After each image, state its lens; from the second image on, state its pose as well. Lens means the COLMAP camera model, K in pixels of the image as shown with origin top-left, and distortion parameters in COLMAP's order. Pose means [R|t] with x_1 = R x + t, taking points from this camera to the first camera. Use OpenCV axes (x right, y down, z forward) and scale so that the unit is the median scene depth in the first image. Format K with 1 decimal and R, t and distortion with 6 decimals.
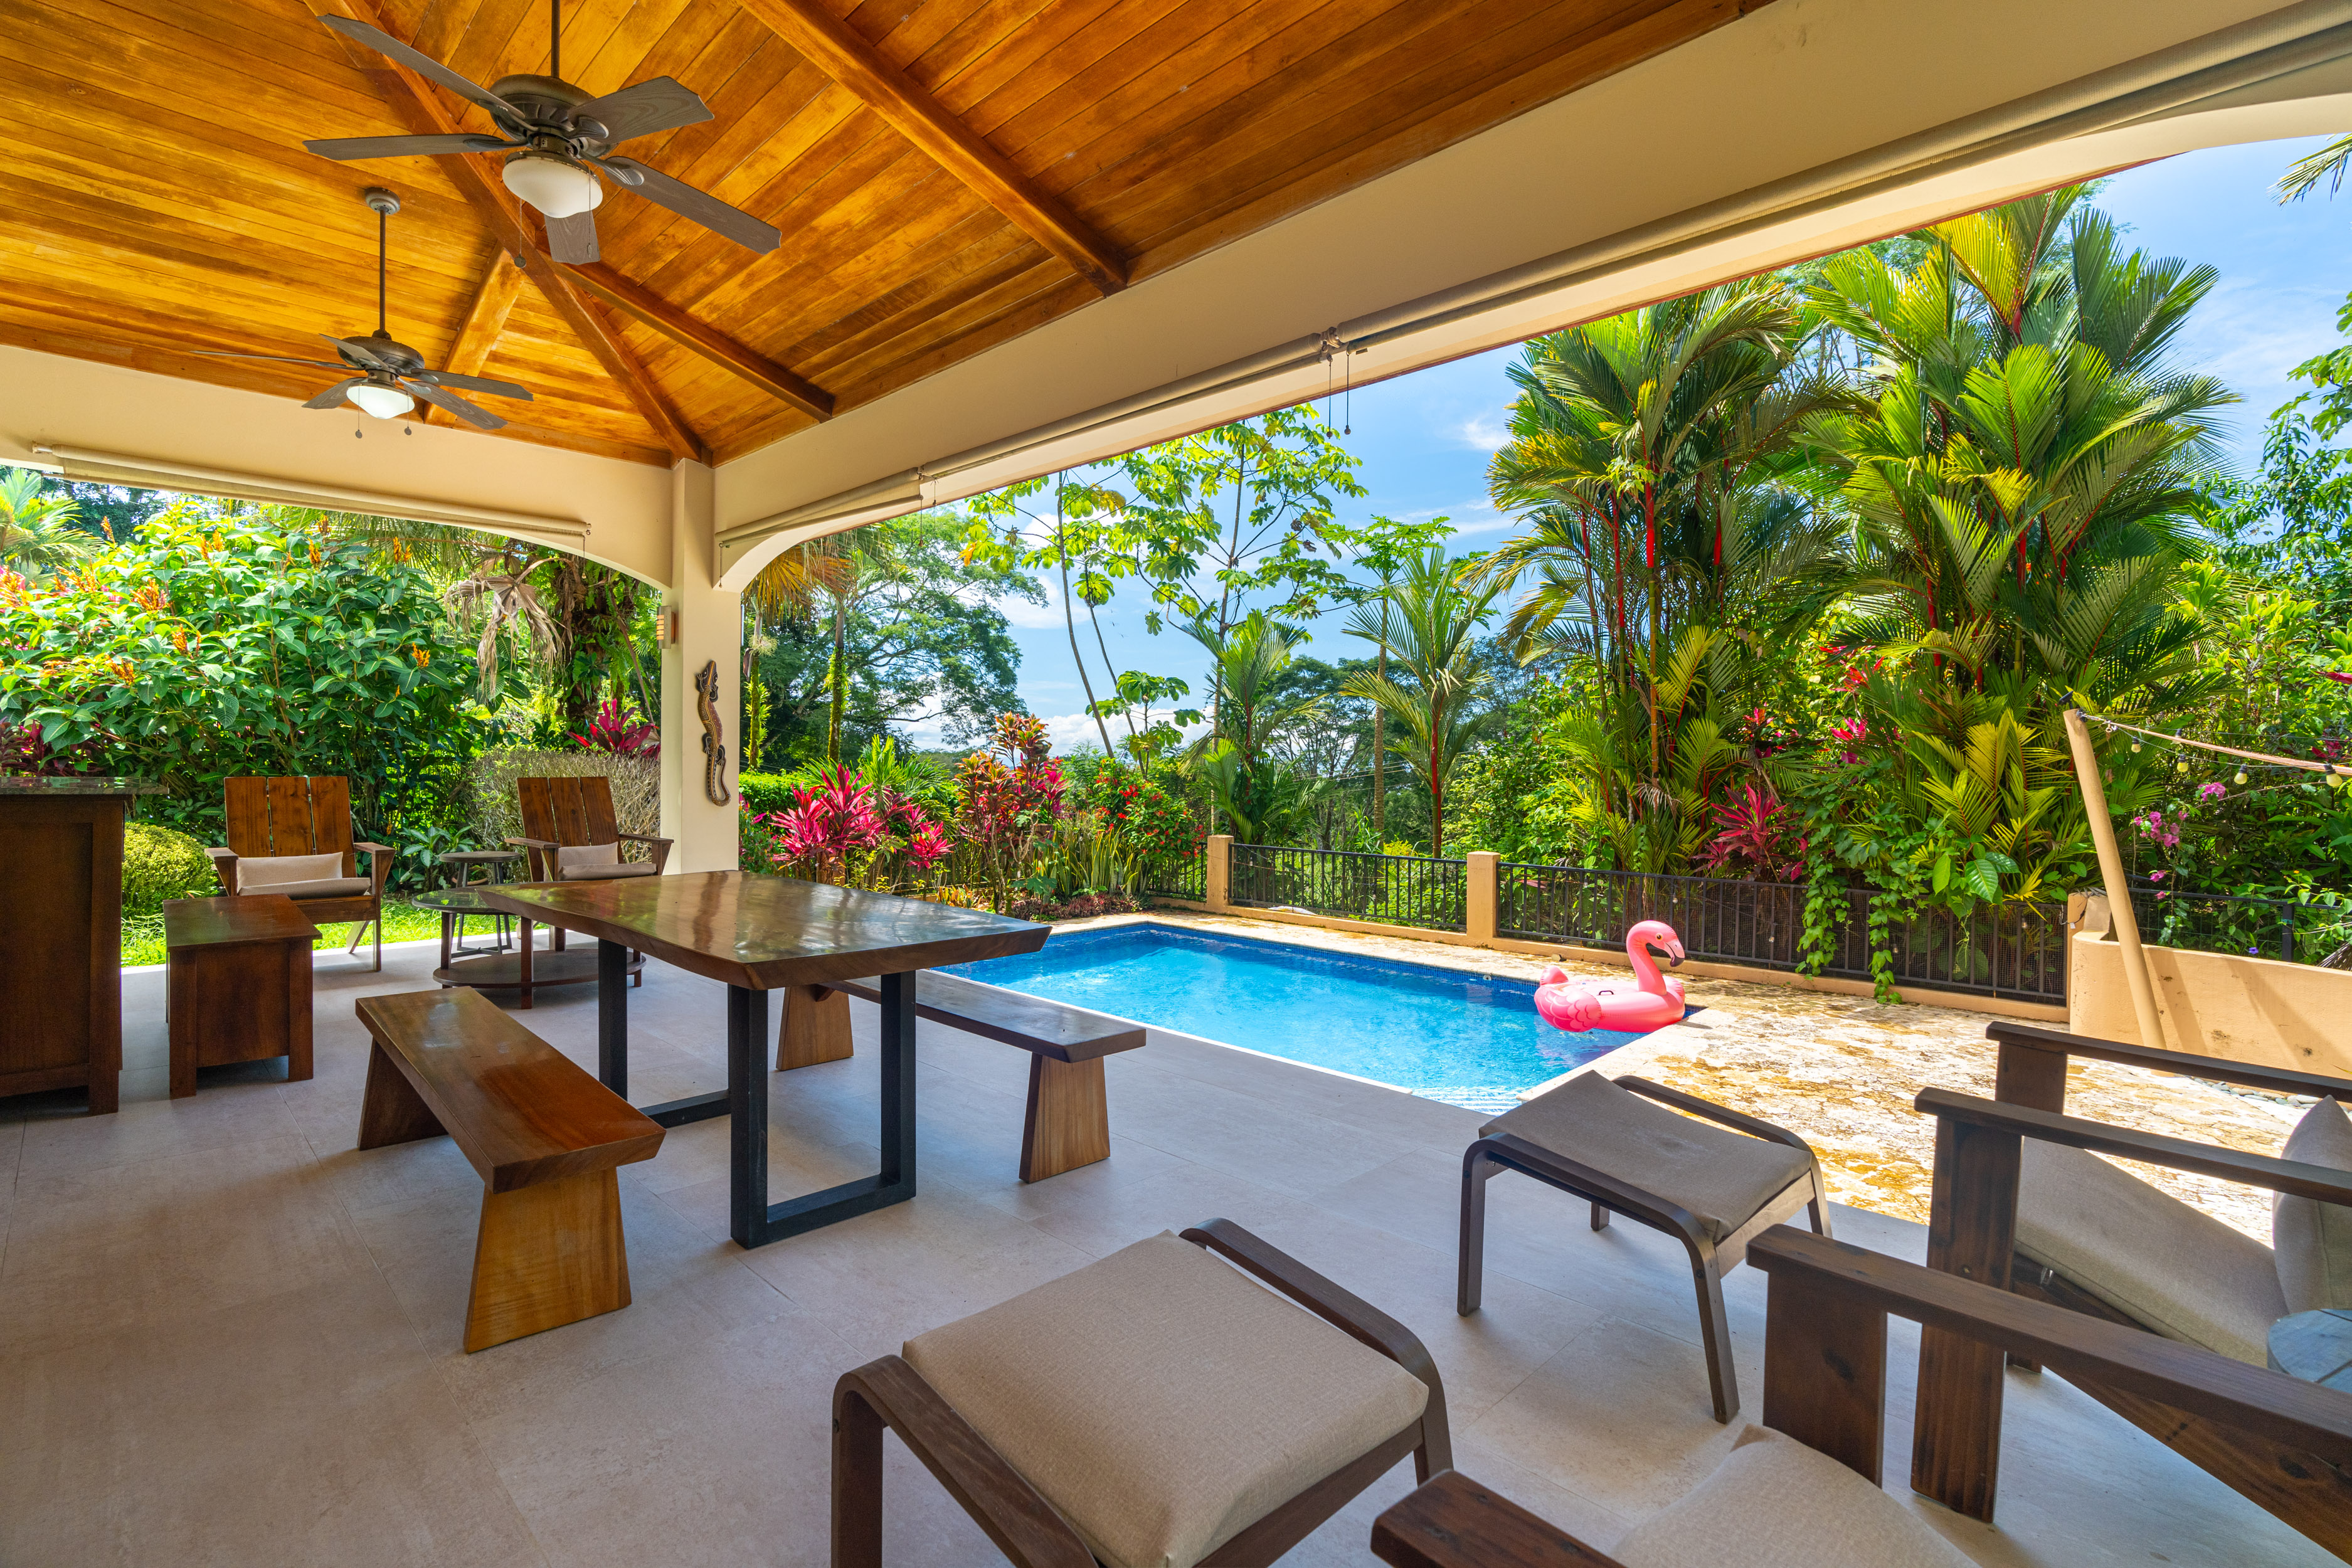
lens RADIAL K [[1101.7, 0, 1178.9], [0, 1101.7, 765.2], [0, 0, 1]] dist [-0.006144, 0.001578]
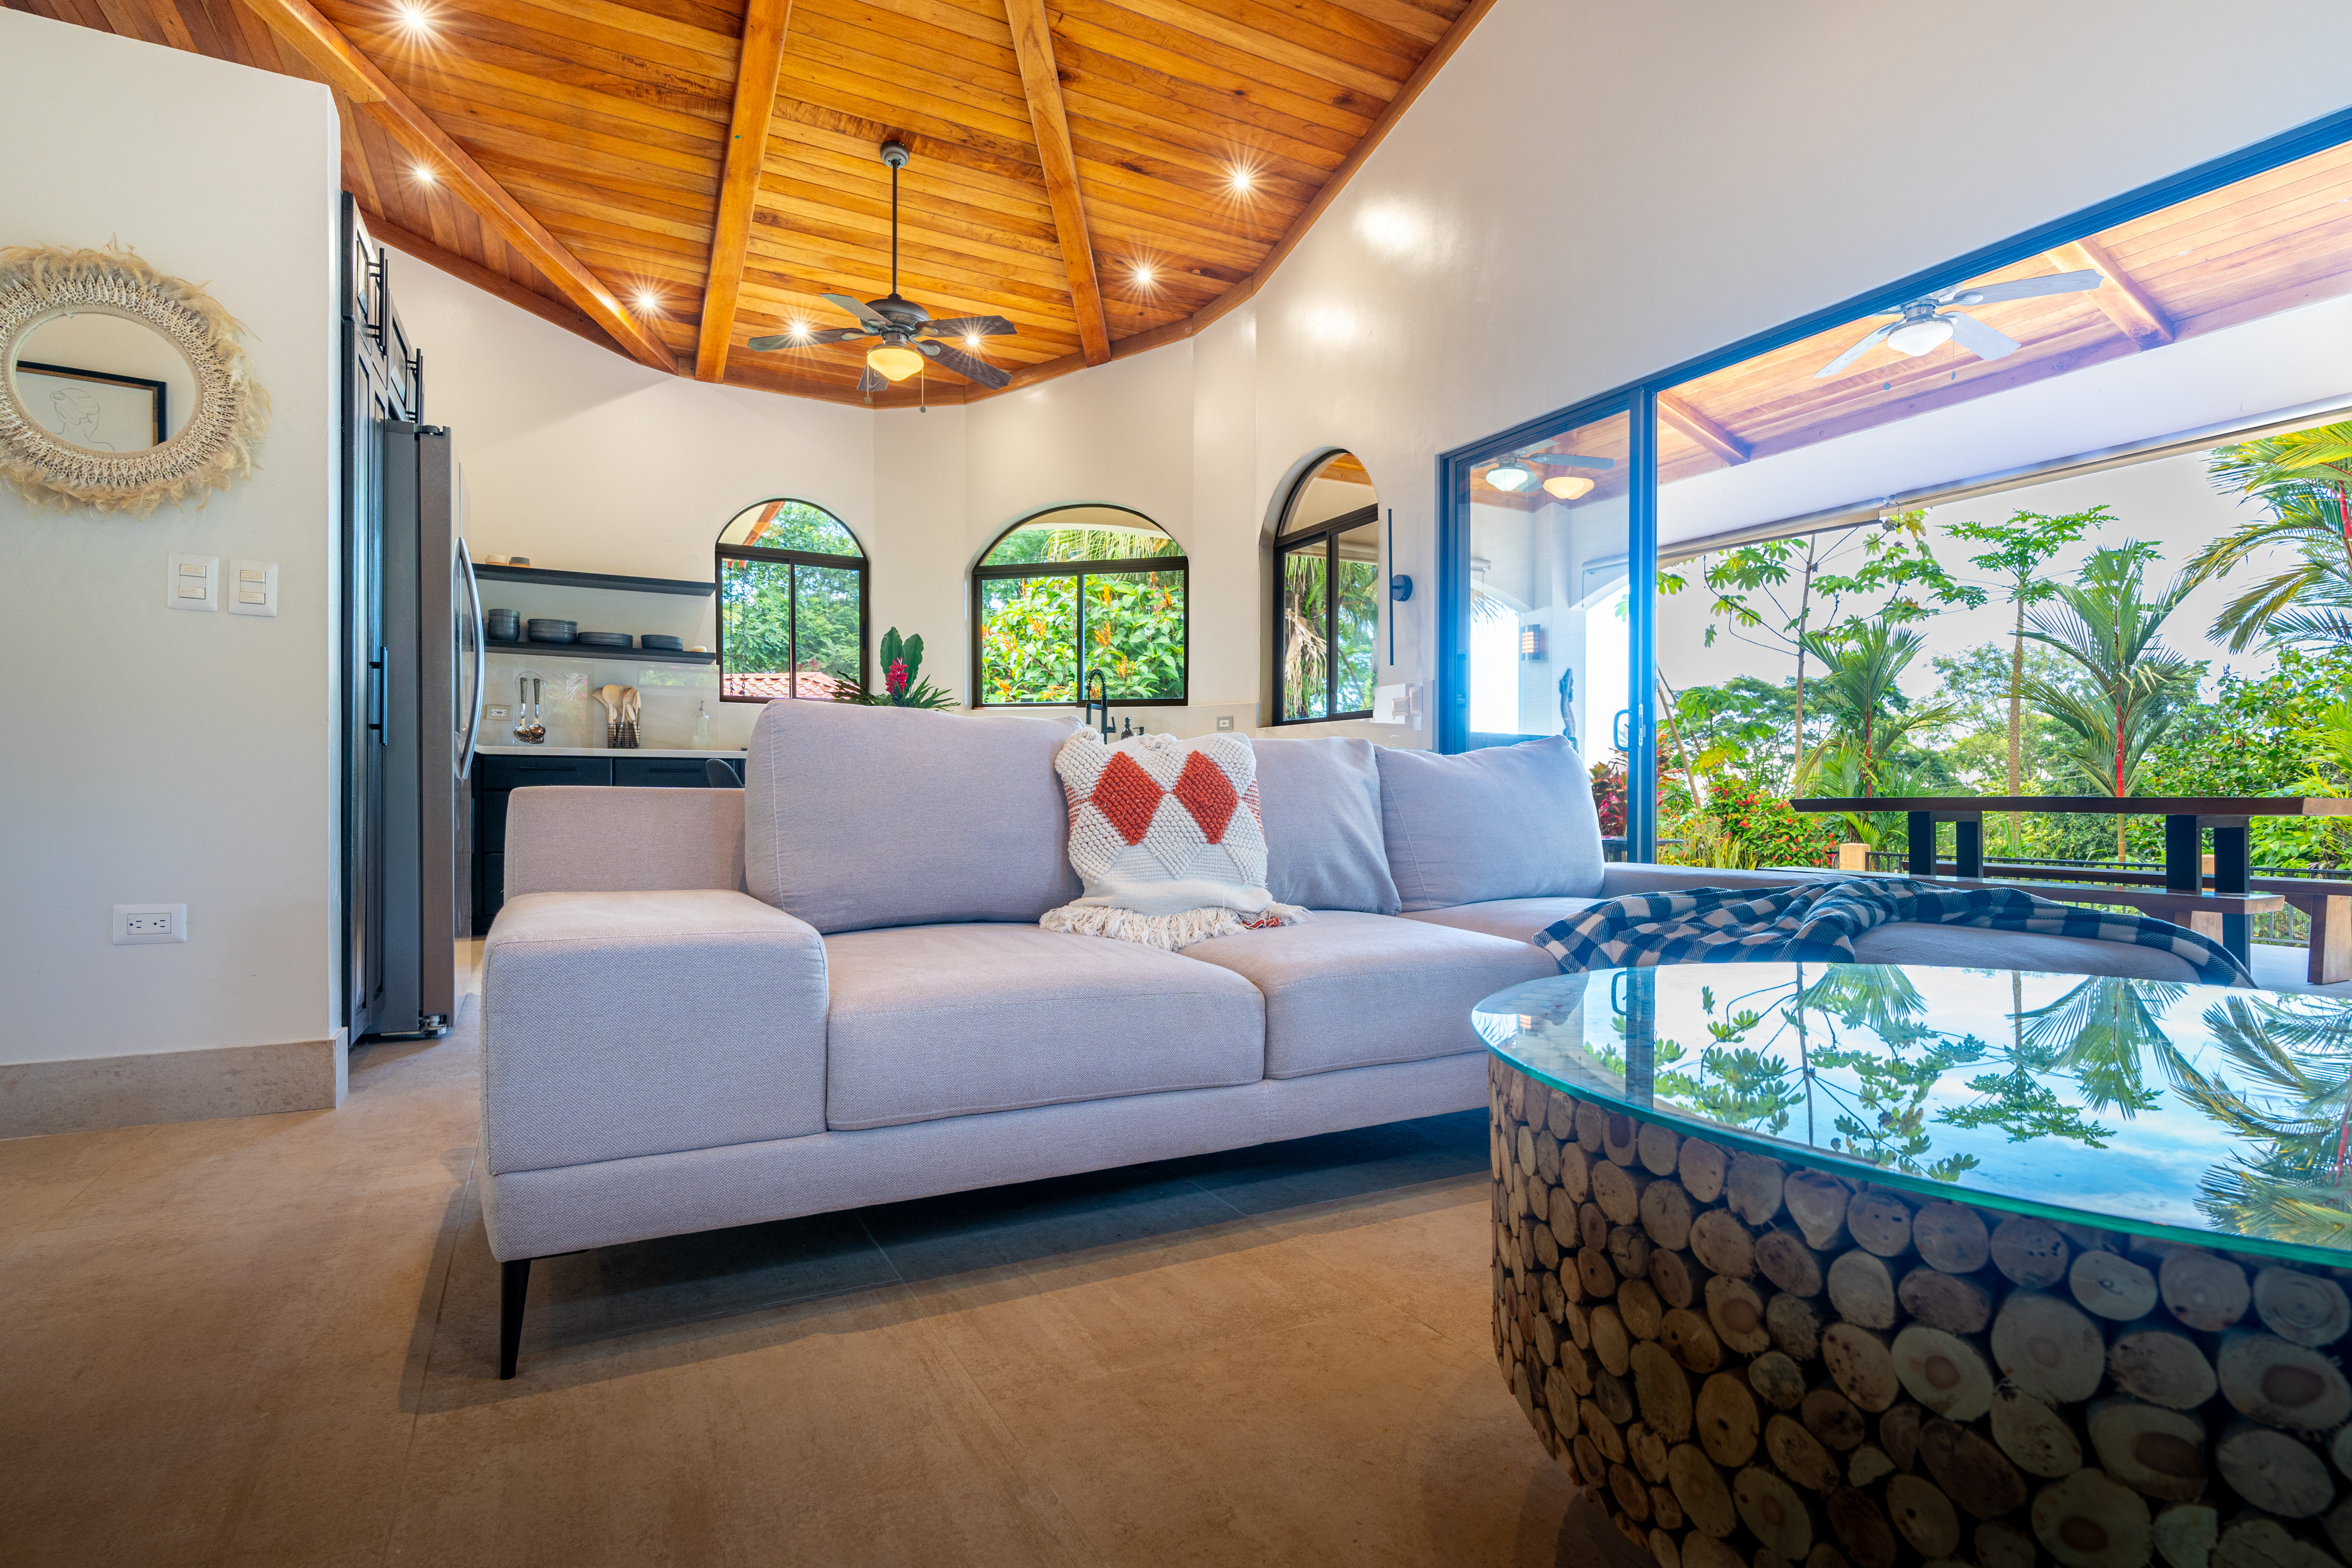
lens RADIAL K [[1173.9, 0, 1185.3], [0, 1173.9, 792.6], [0, 0, 1]] dist [-0.004766, -0.000629]
pose [[0.956180, -0.004776, -0.292742, -0.504093], [0.001997, 0.999950, -0.009791, 0.060287], [0.292774, 0.008777, 0.956141, -0.404703]]
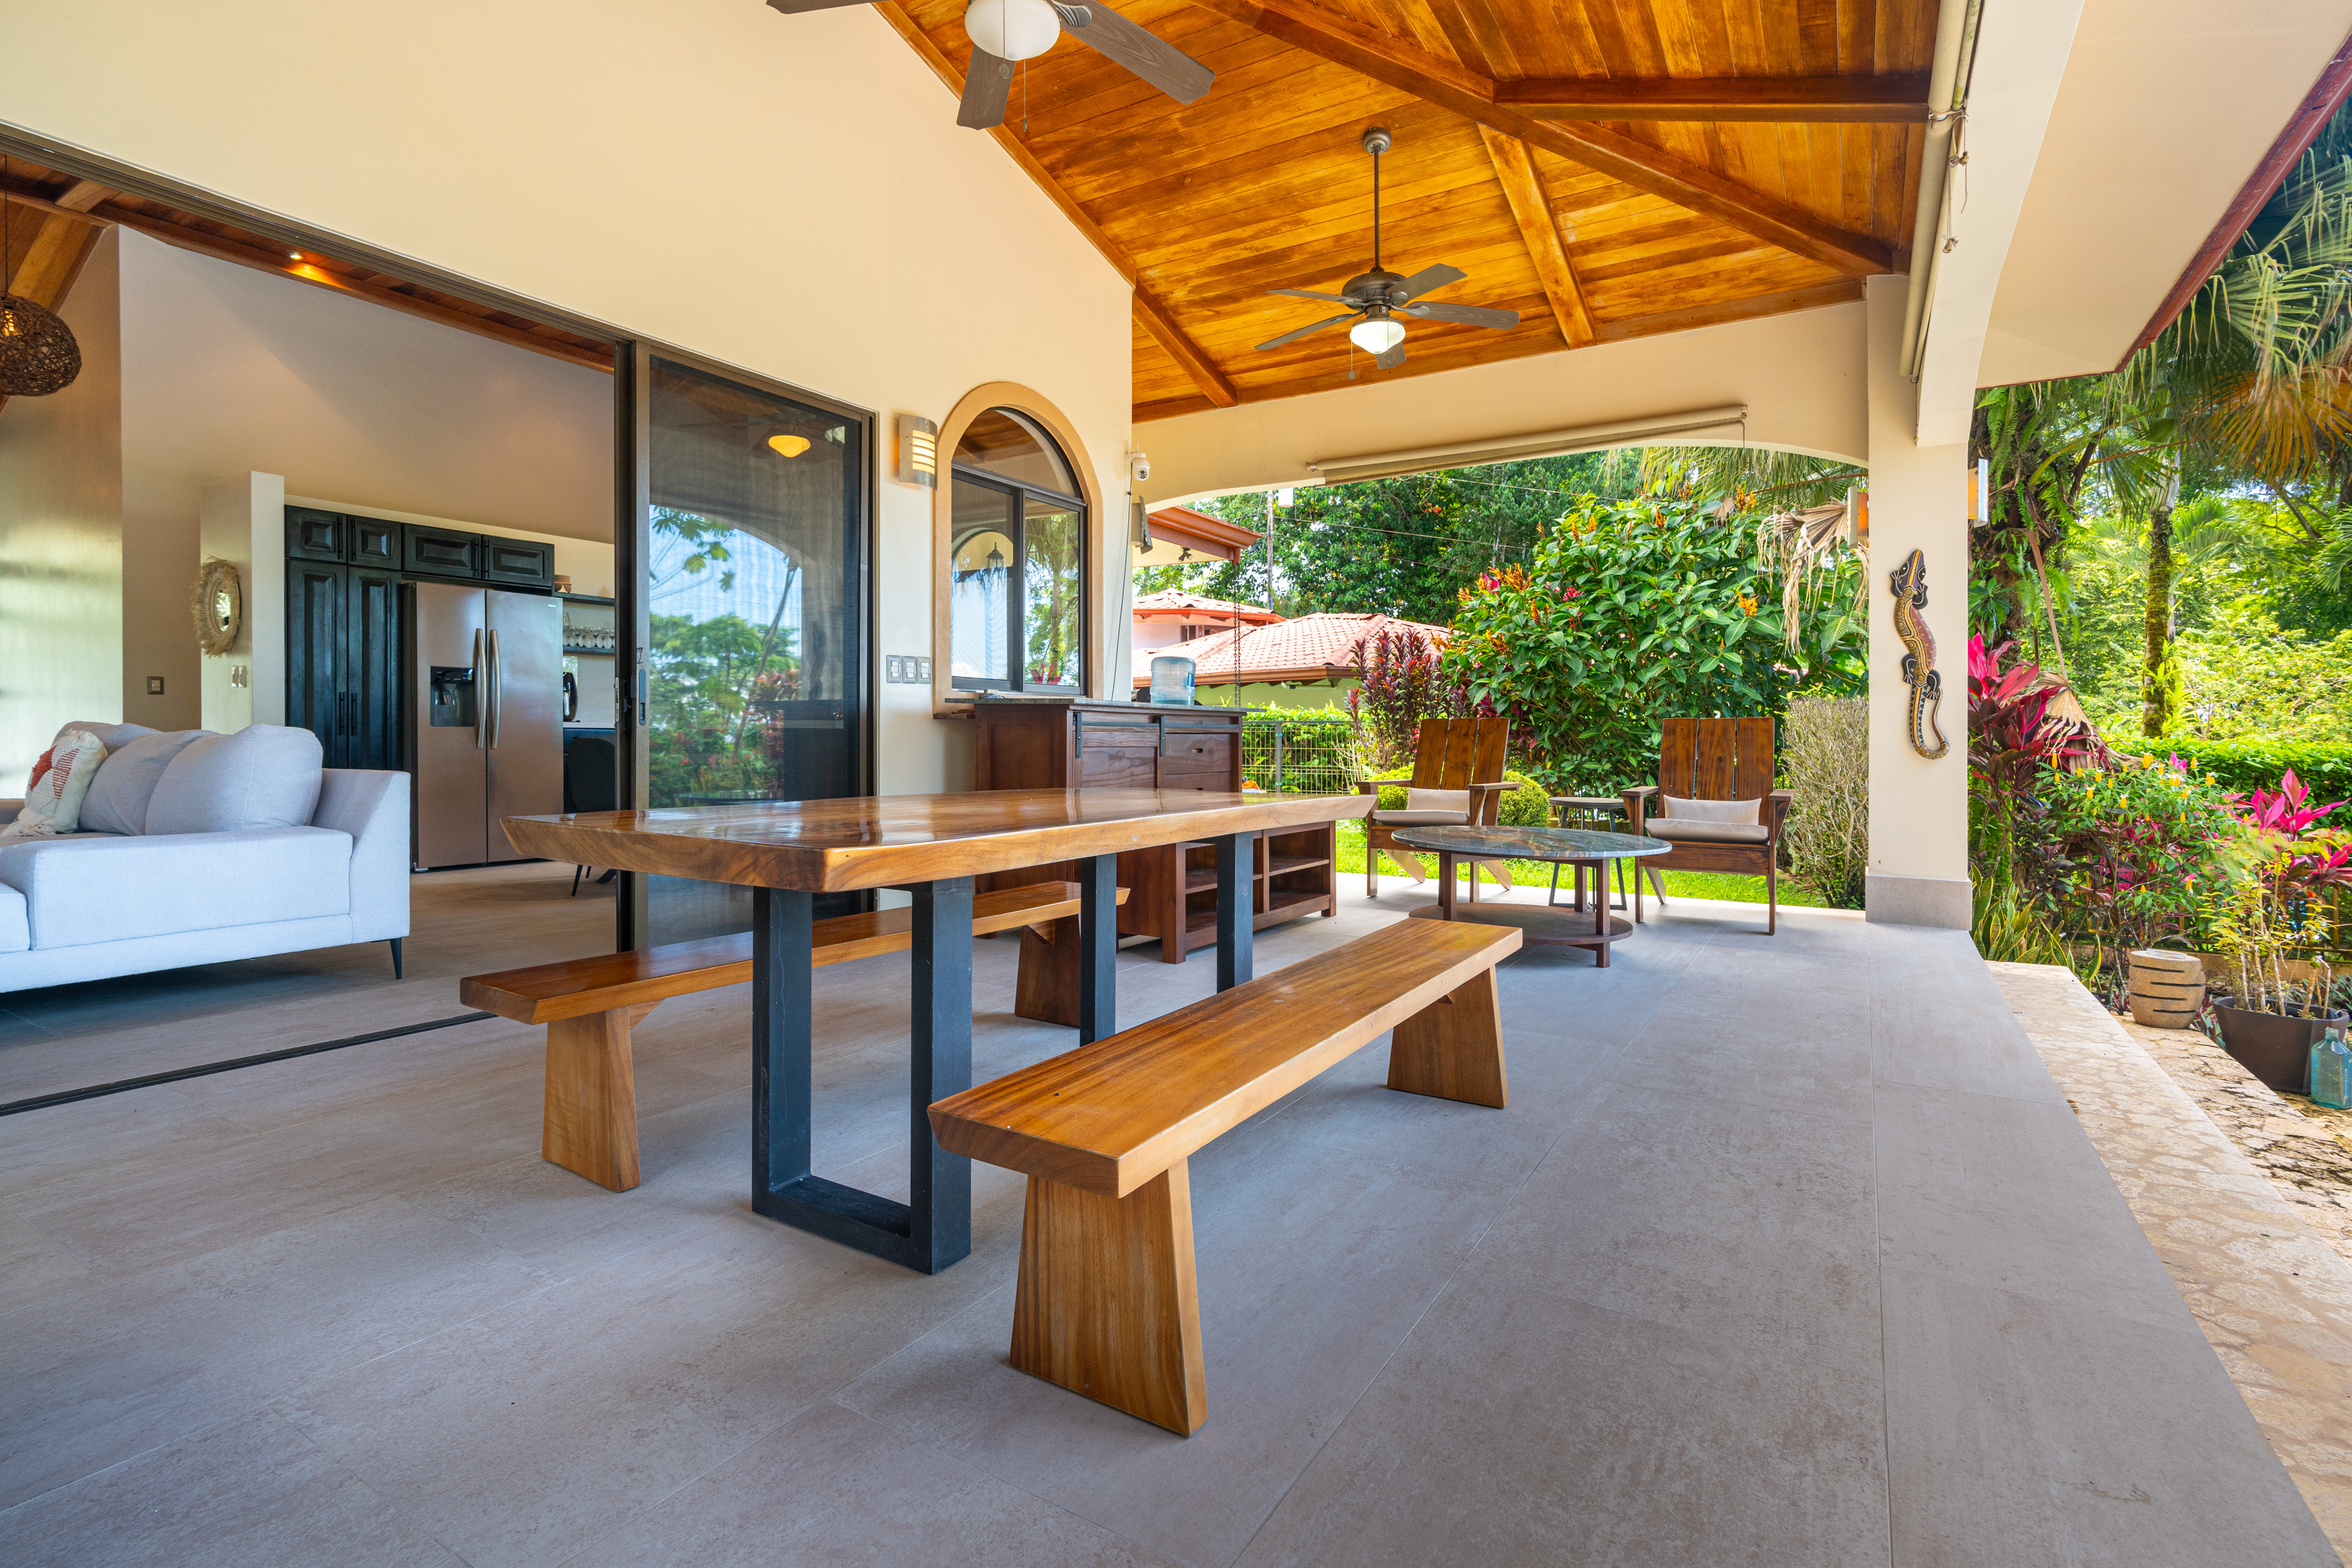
lens RADIAL K [[1101.7, 0, 1169.0], [0, 1101.7, 757.4], [0, 0, 1]] dist [-0.006144, 0.001578]
pose [[0.221526, 0.014729, -0.975043, 0.174258], [-0.008011, 0.999880, 0.013284, 0.035394], [0.975122, 0.004869, 0.221617, 0.424059]]
